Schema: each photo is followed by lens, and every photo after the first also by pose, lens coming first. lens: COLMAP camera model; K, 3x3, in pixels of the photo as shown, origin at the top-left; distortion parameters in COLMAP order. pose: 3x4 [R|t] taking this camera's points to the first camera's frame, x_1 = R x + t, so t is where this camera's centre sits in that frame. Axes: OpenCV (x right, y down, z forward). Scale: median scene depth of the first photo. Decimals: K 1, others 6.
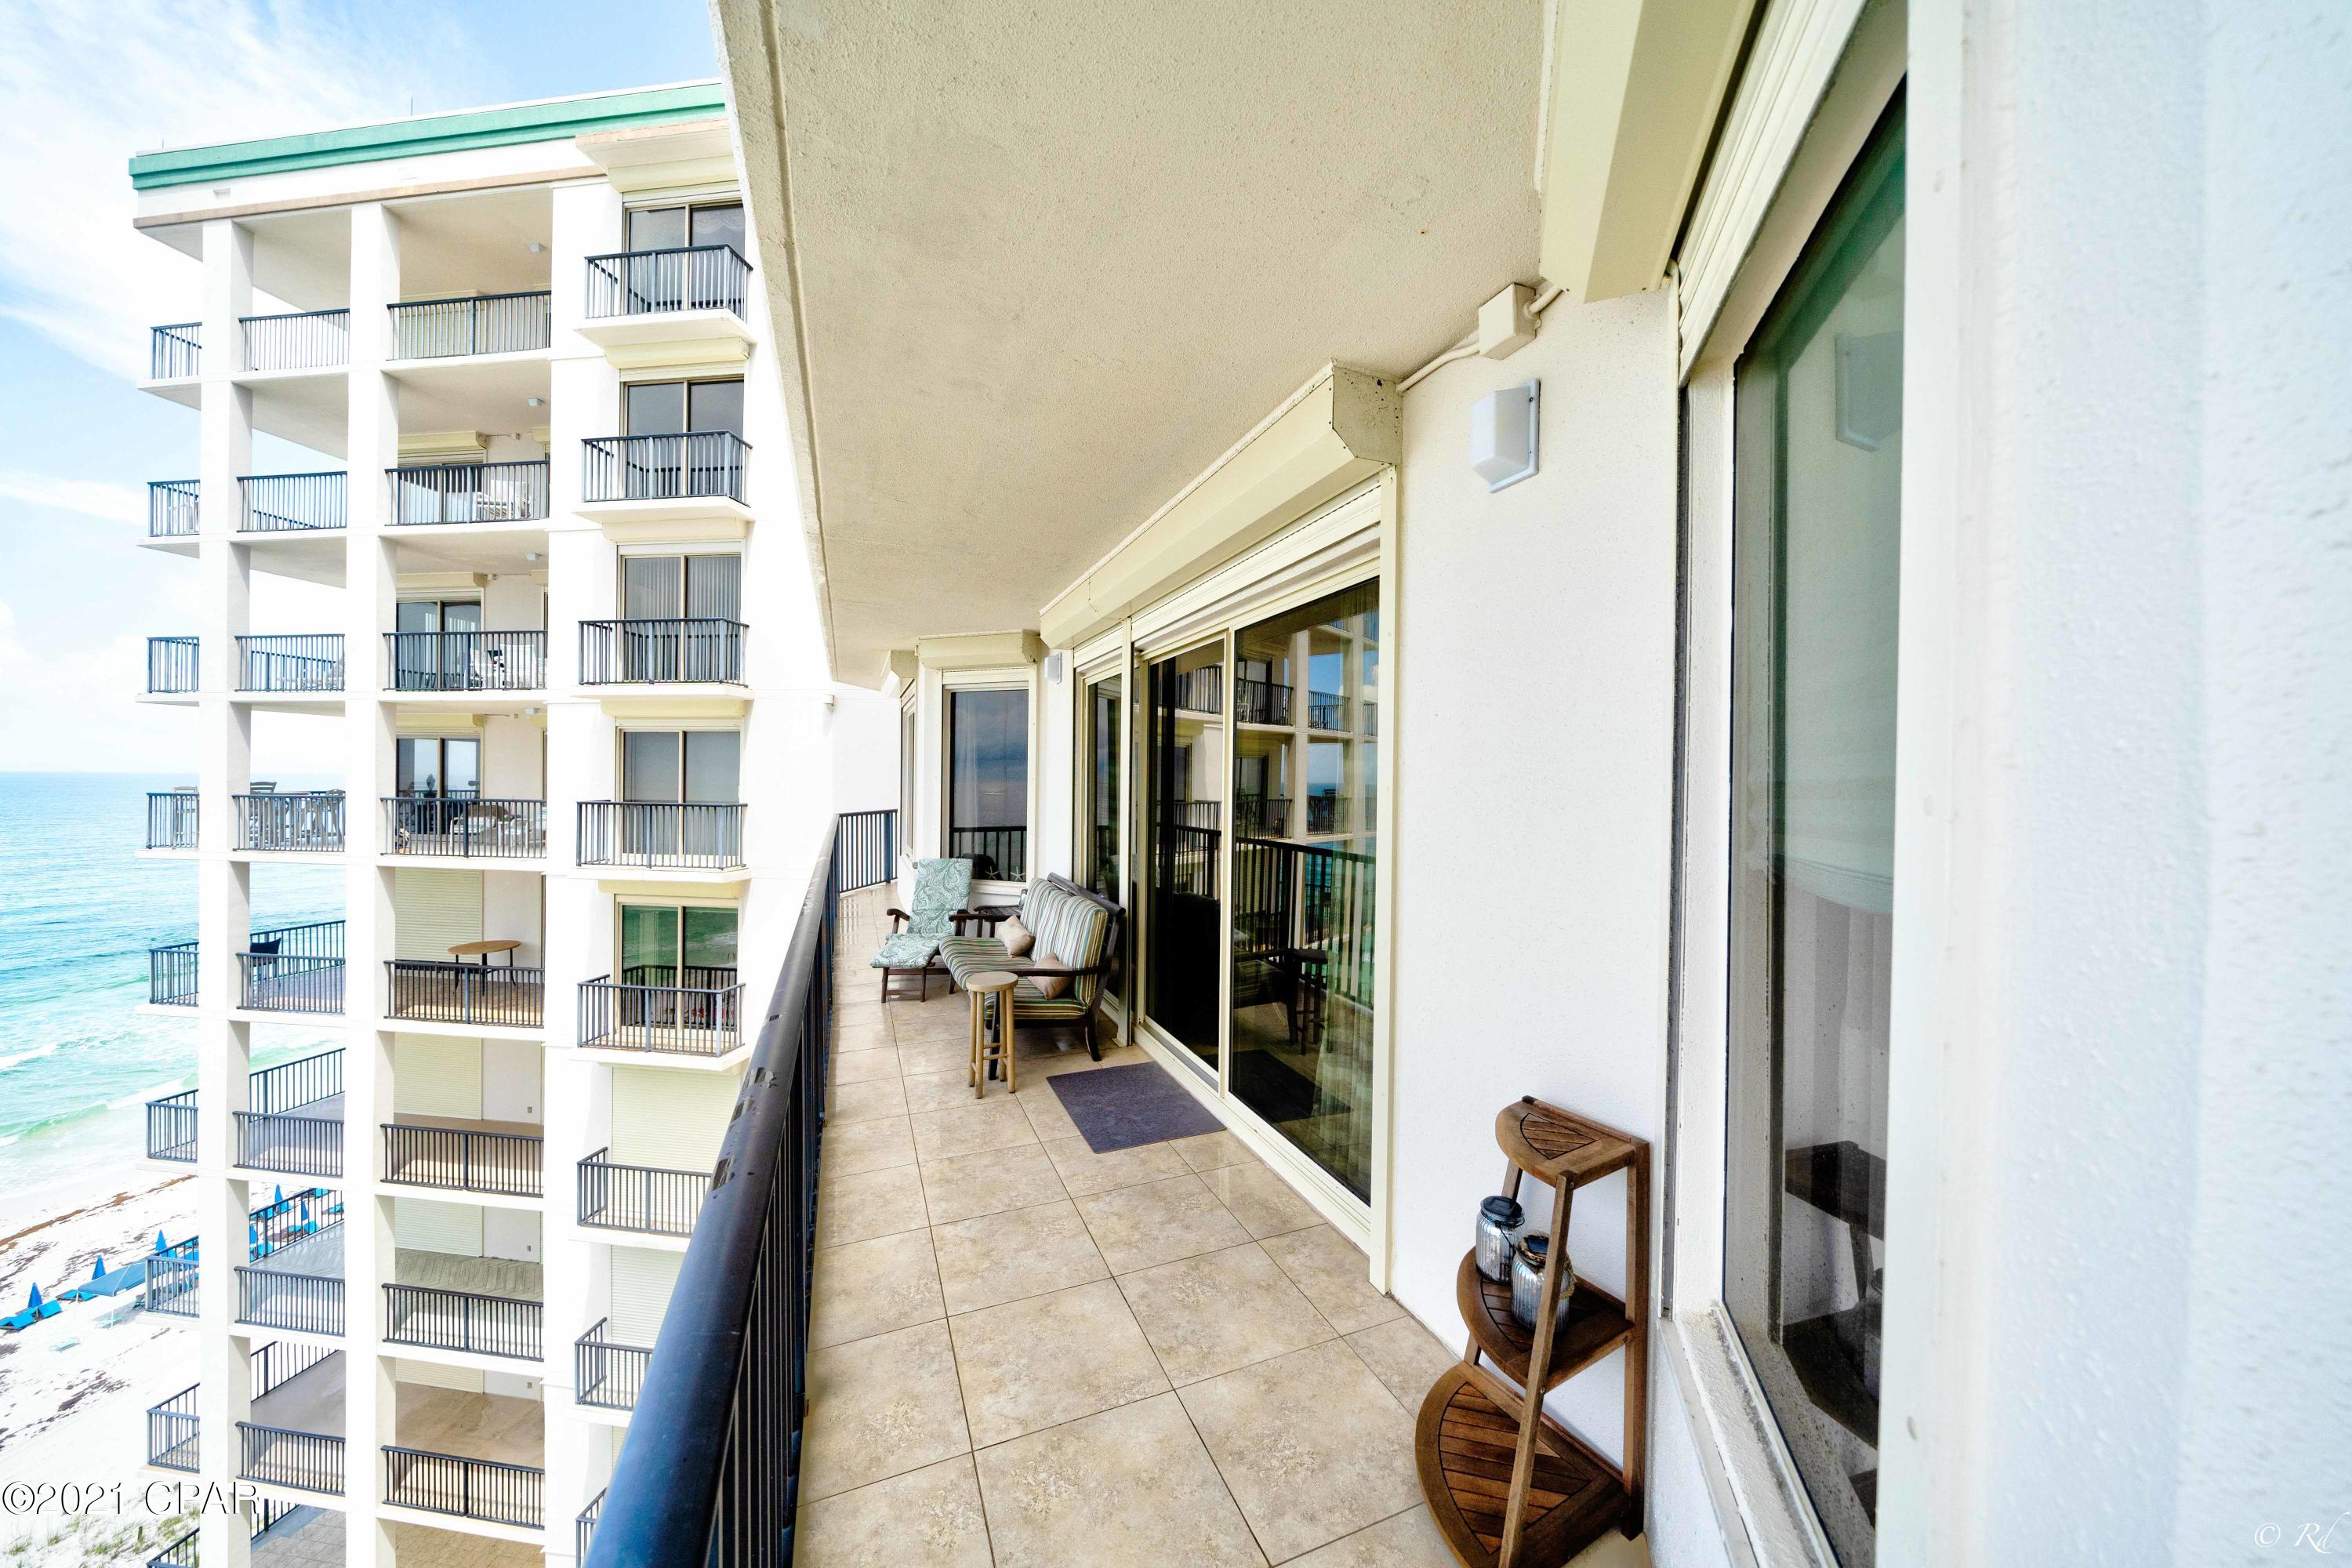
lens RADIAL K [[799.0, 0, 1174.0], [0, 799.0, 783.3], [0, 0, 1]] dist [-0.007833, 0.000505]
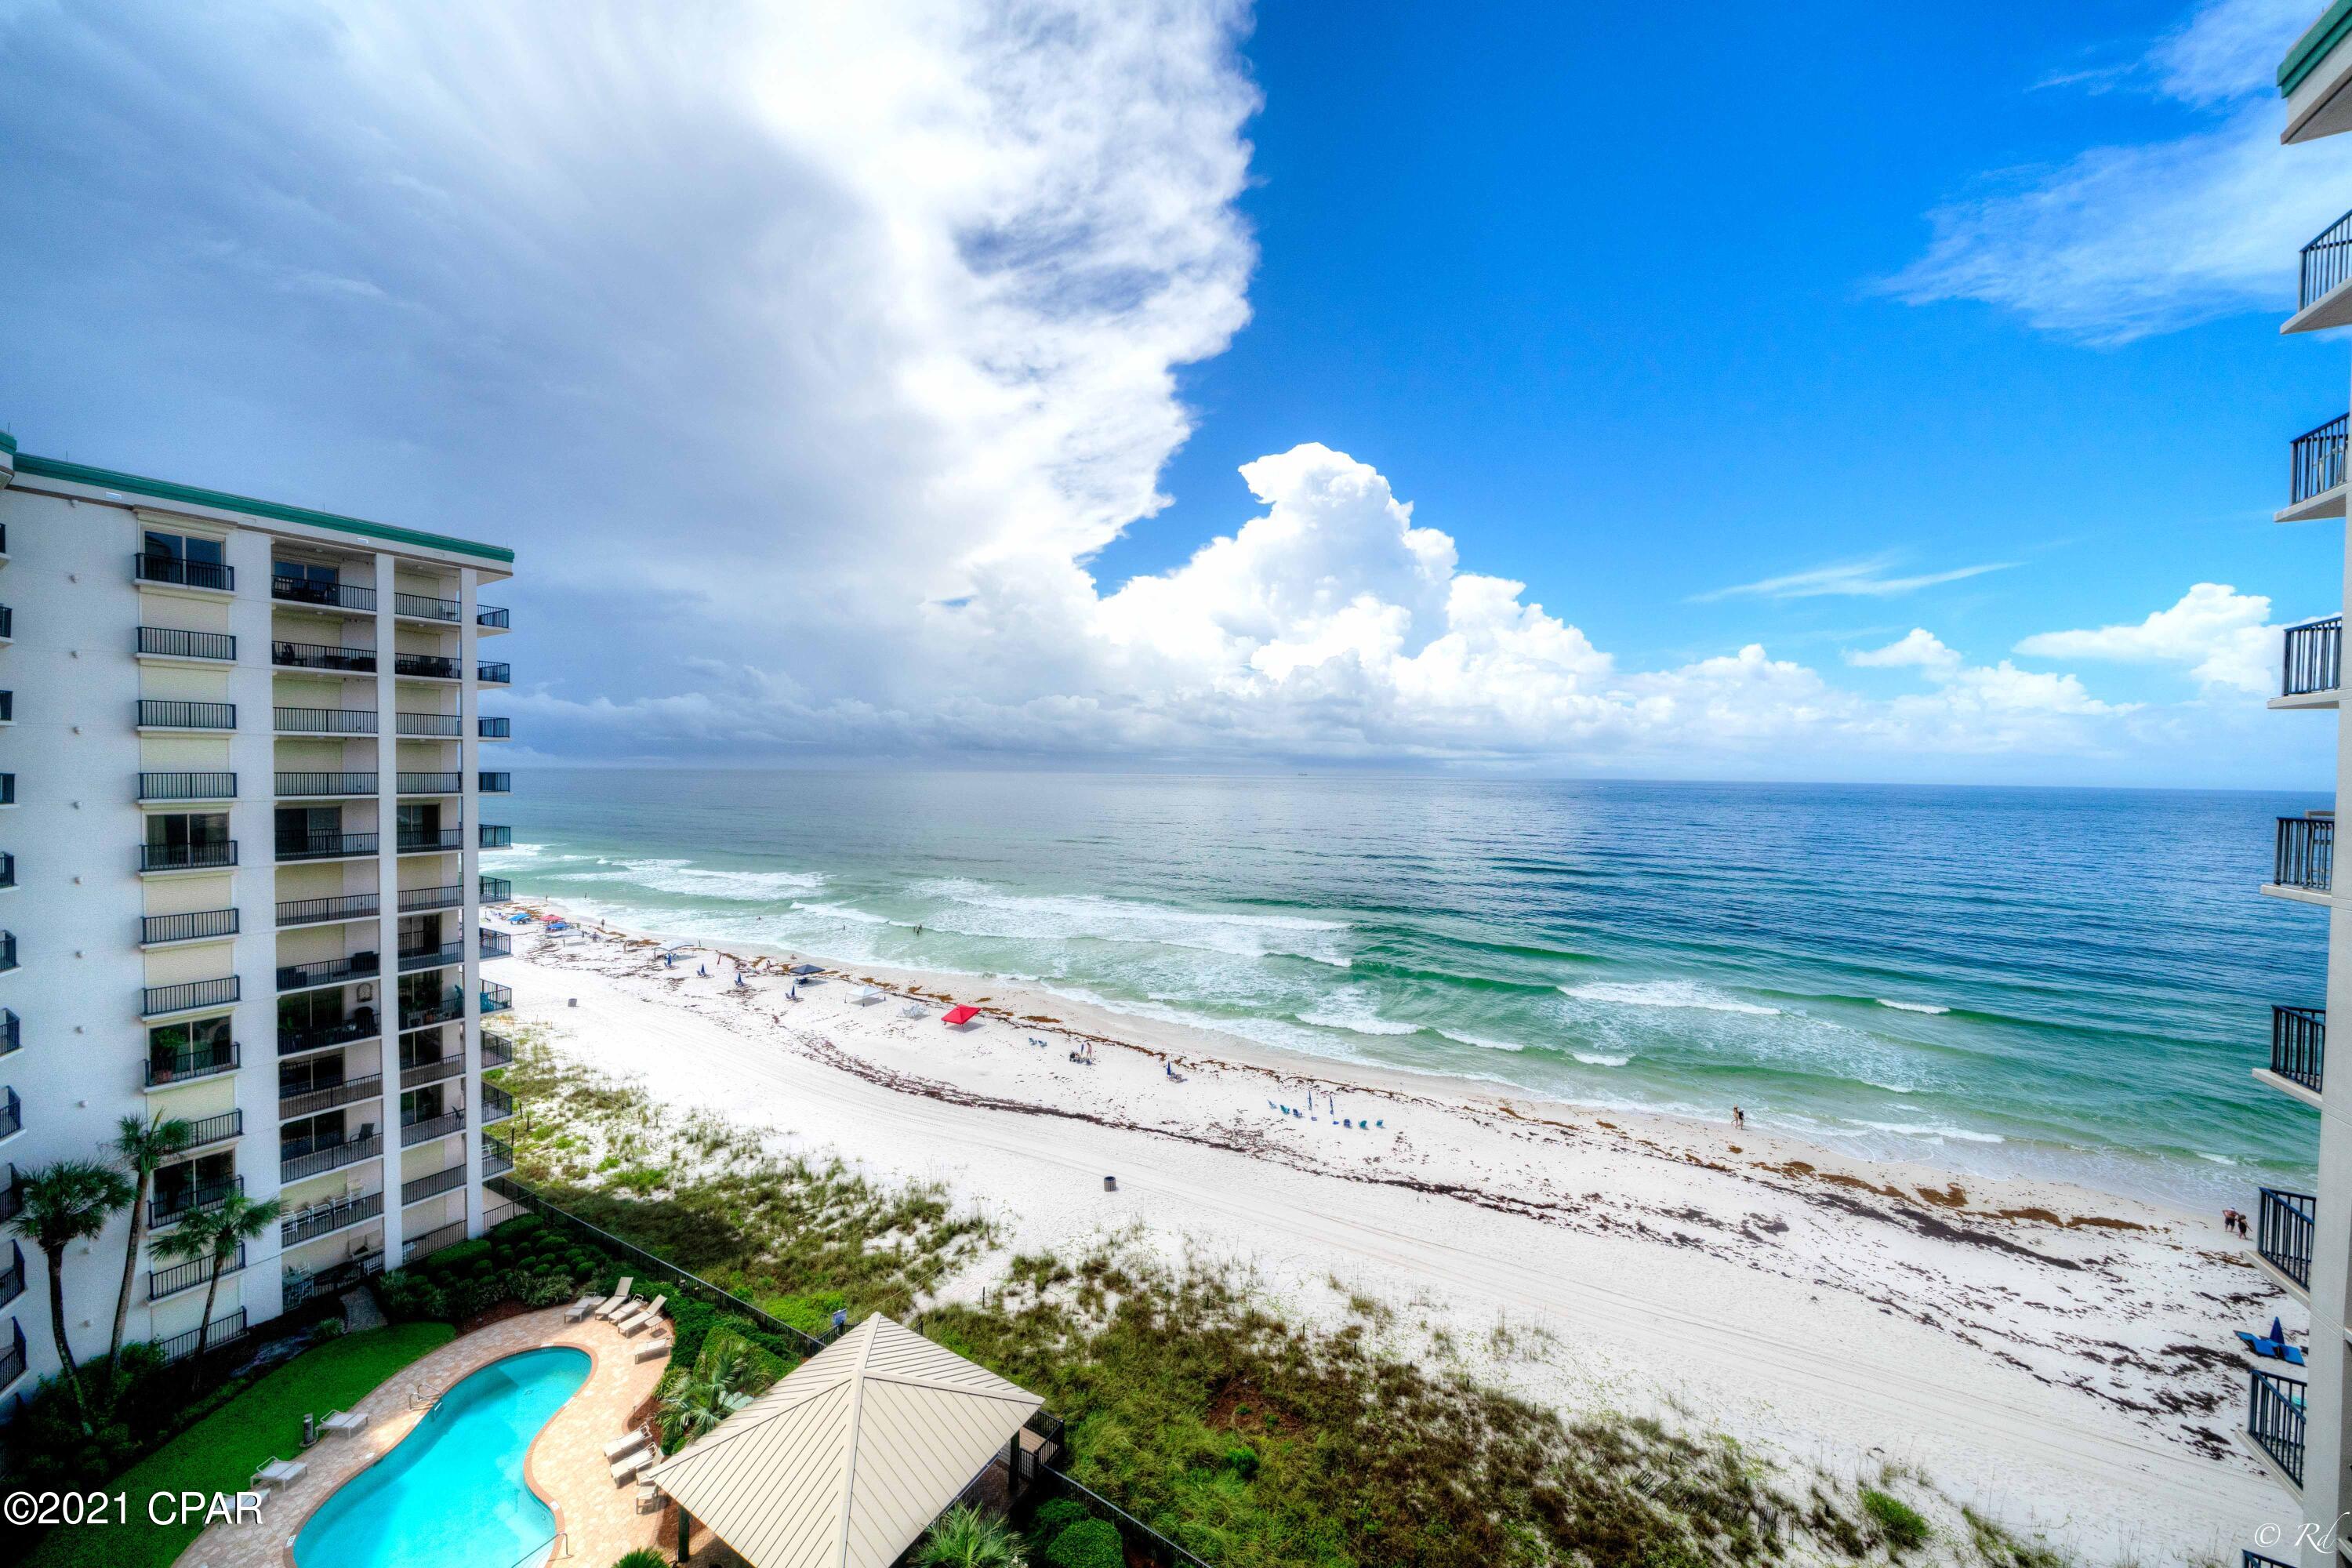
lens RADIAL K [[799.0, 0, 1174.0], [0, 799.0, 783.3], [0, 0, 1]] dist [-0.007833, 0.000505]
pose [[-0.378411, 0.001654, -0.925636, -0.094833], [-0.026247, 0.999577, 0.012516, -0.003132], [0.925266, 0.029031, -0.378207, 0.239529]]
